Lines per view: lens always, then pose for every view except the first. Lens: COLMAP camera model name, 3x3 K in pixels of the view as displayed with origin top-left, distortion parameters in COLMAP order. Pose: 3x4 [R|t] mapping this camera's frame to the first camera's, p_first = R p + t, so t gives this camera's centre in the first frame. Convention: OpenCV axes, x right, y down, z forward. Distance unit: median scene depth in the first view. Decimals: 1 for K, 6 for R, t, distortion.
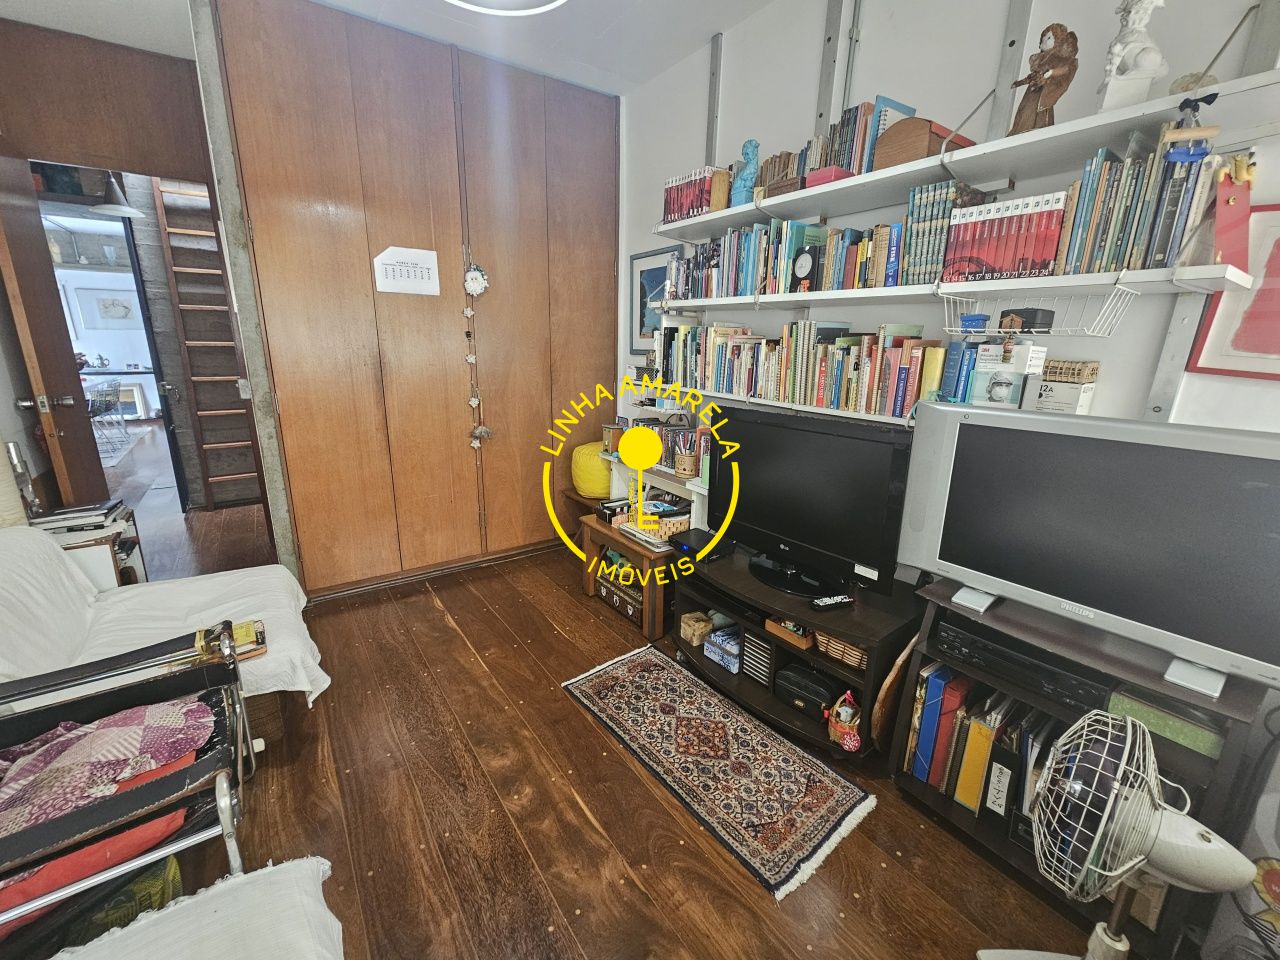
lens RADIAL K [[525.7, 0, 638.0], [0, 525.7, 475.7], [0, 0, 1]] dist [0.002020, -0.001393]
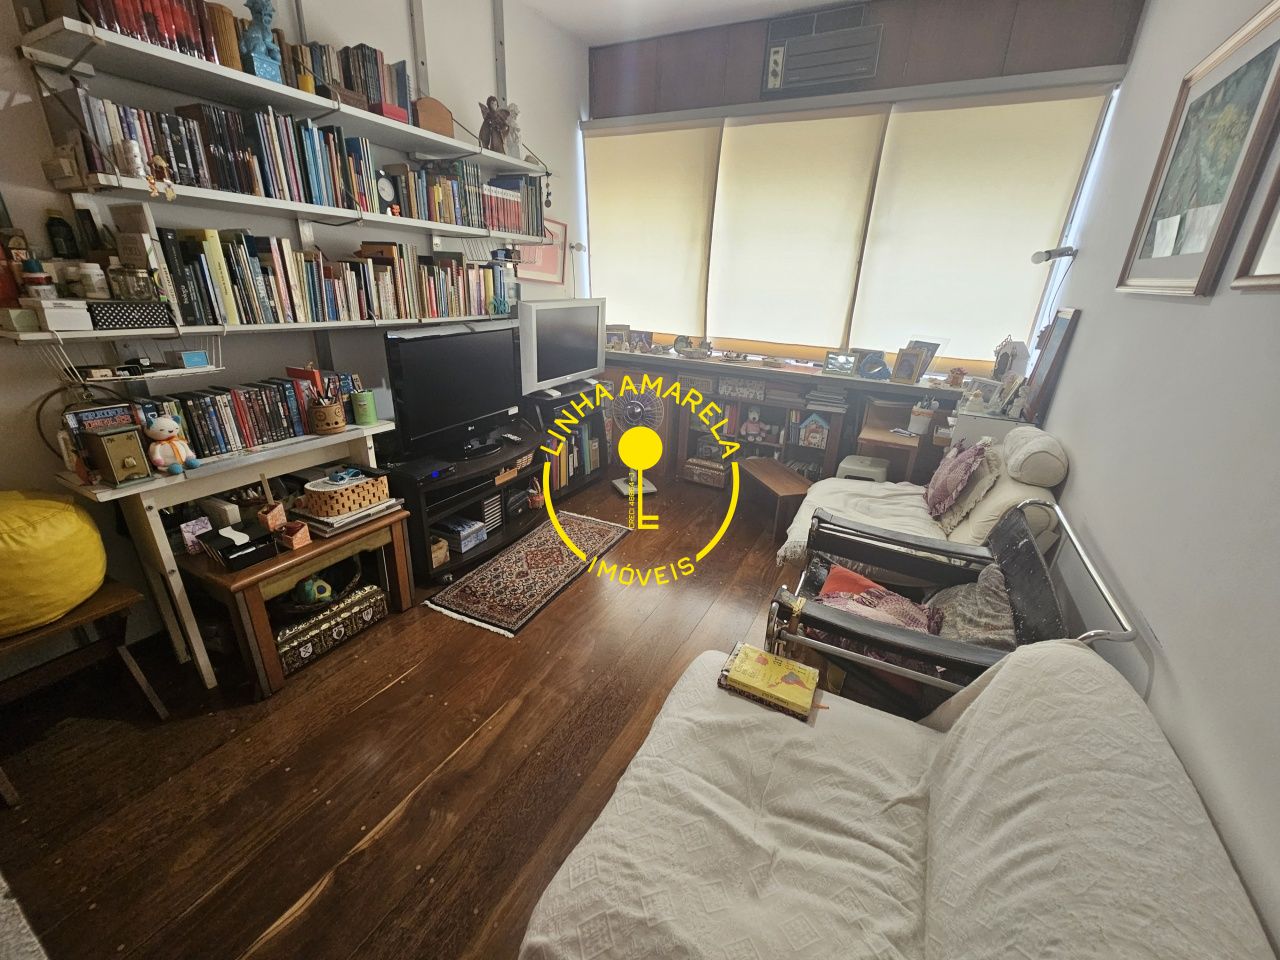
lens RADIAL K [[525.7, 0, 635.5], [0, 525.7, 482.8], [0, 0, 1]] dist [0.002020, -0.001393]
pose [[-0.438252, -0.351766, 0.827162, -1.049691], [0.189705, 0.863316, 0.467652, -0.285691], [-0.878605, 0.361866, -0.311618, 1.108359]]
